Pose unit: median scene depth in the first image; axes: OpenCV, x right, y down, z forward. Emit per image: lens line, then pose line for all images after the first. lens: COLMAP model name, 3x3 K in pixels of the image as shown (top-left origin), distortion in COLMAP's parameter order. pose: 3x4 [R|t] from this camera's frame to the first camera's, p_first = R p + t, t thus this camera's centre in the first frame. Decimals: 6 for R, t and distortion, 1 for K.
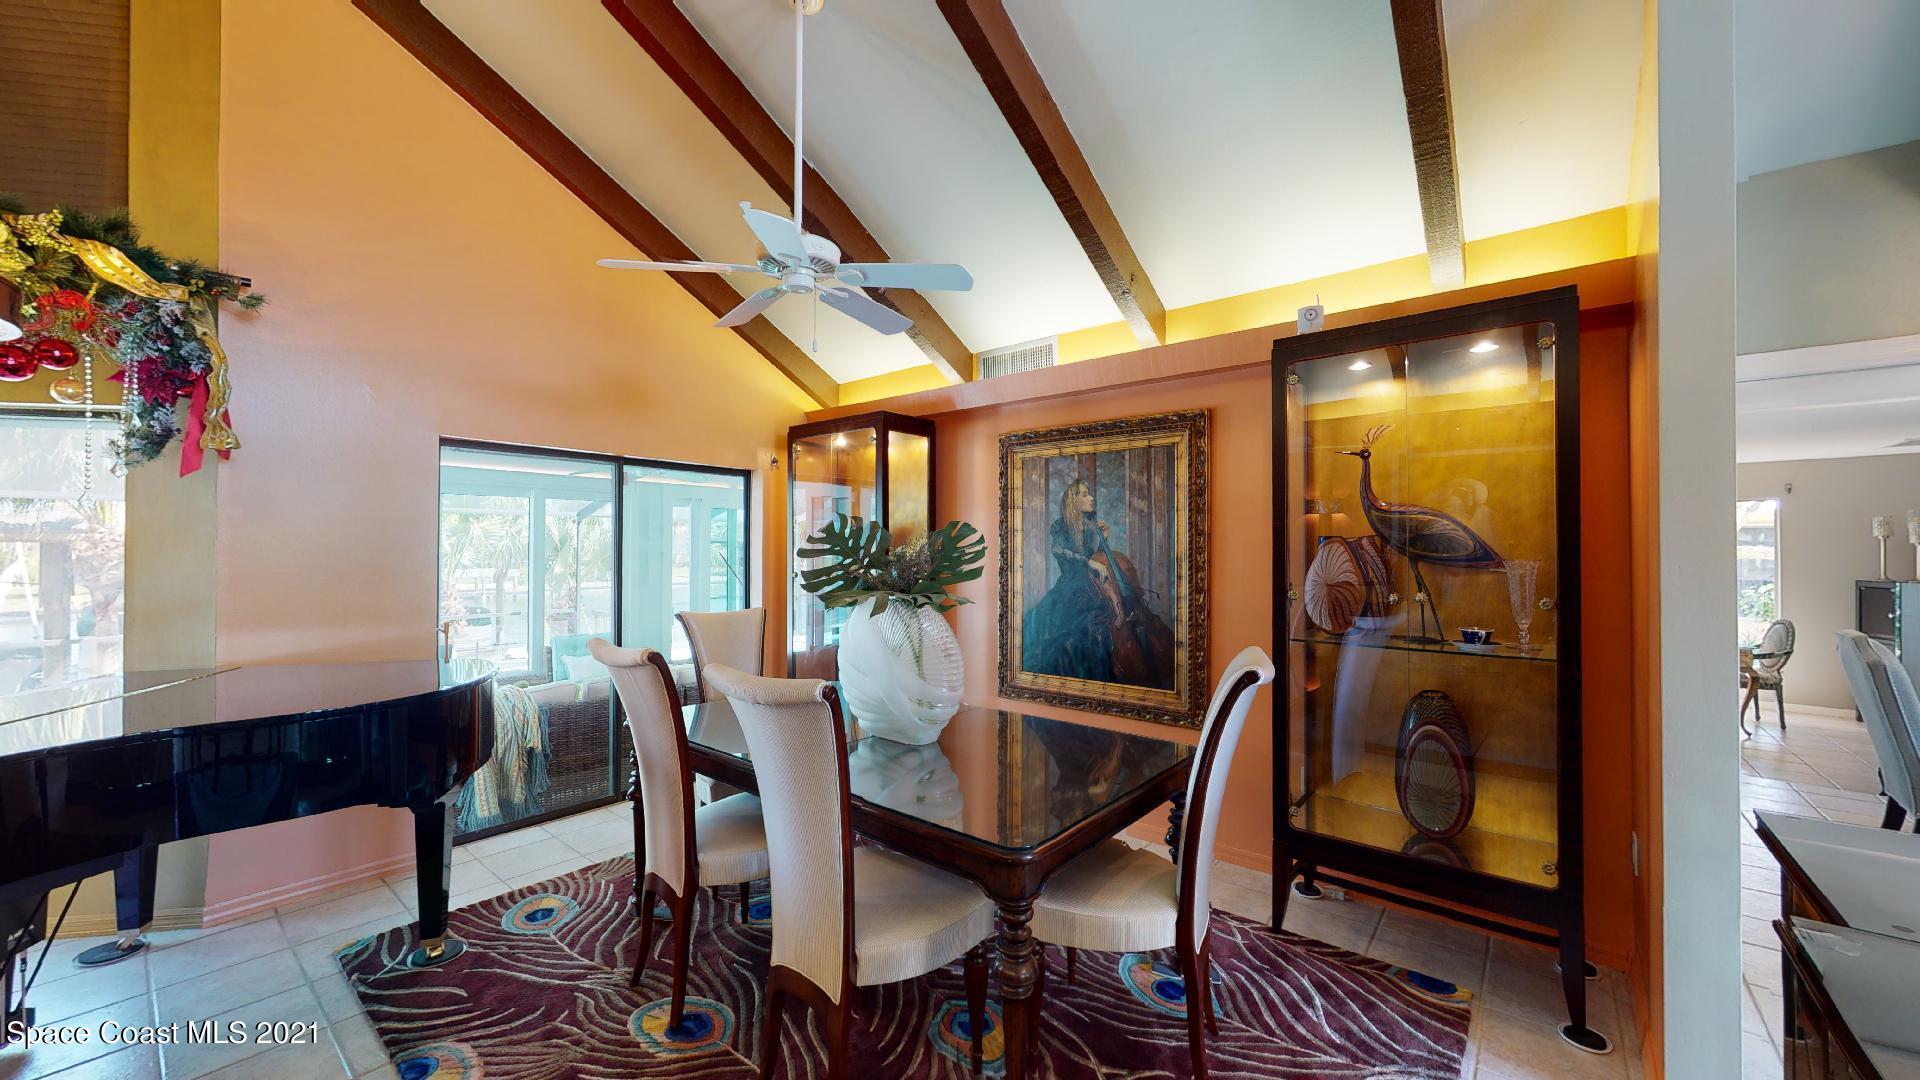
lens RADIAL K [[705.5, 0, 956.0], [0, 705.5, 541.8], [0, 0, 1]] dist [0.000139, 0.000023]
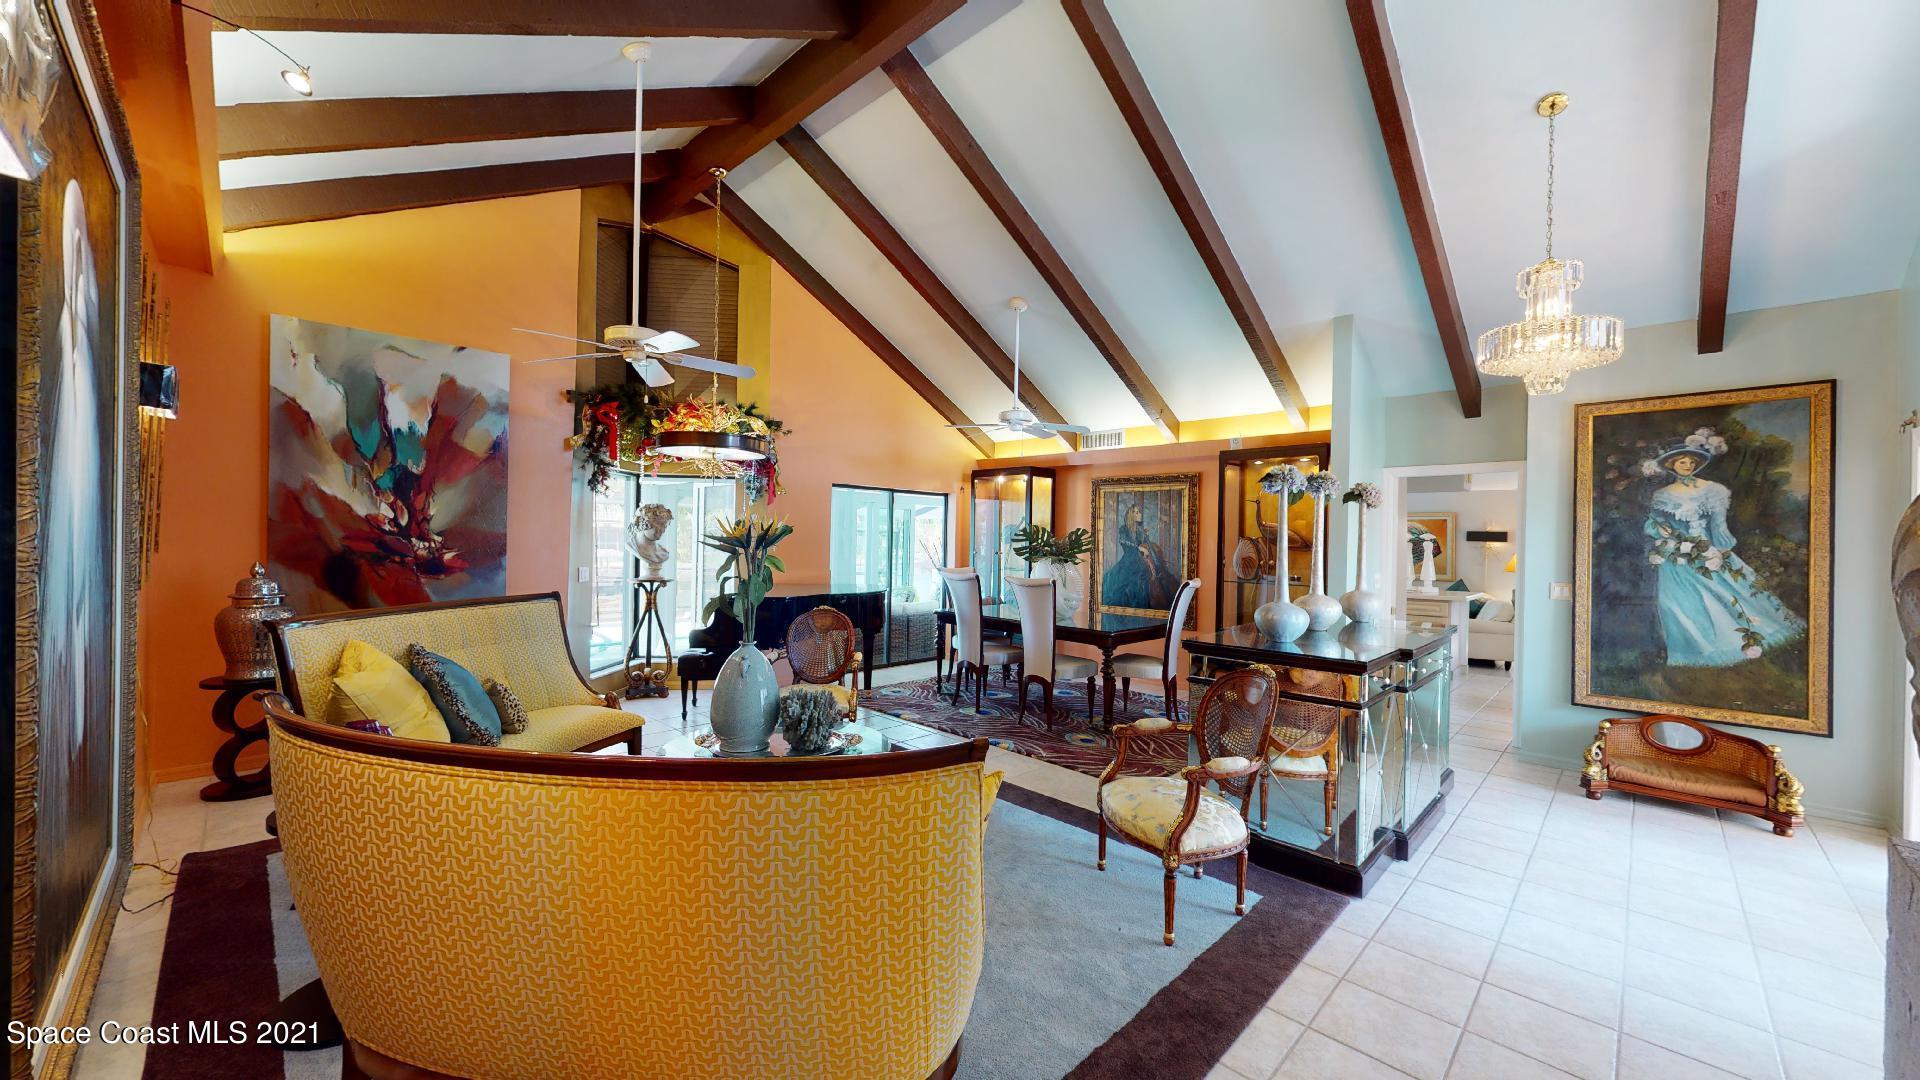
lens RADIAL K [[705.5, 0, 965.4], [0, 705.5, 541.8], [0, 0, 1]] dist [0.000139, 0.000023]
pose [[0.997311, 0.018978, -0.070781, -0.146277], [-0.017990, 0.999732, 0.014559, -0.006280], [0.071039, -0.013246, 0.997386, -0.945922]]
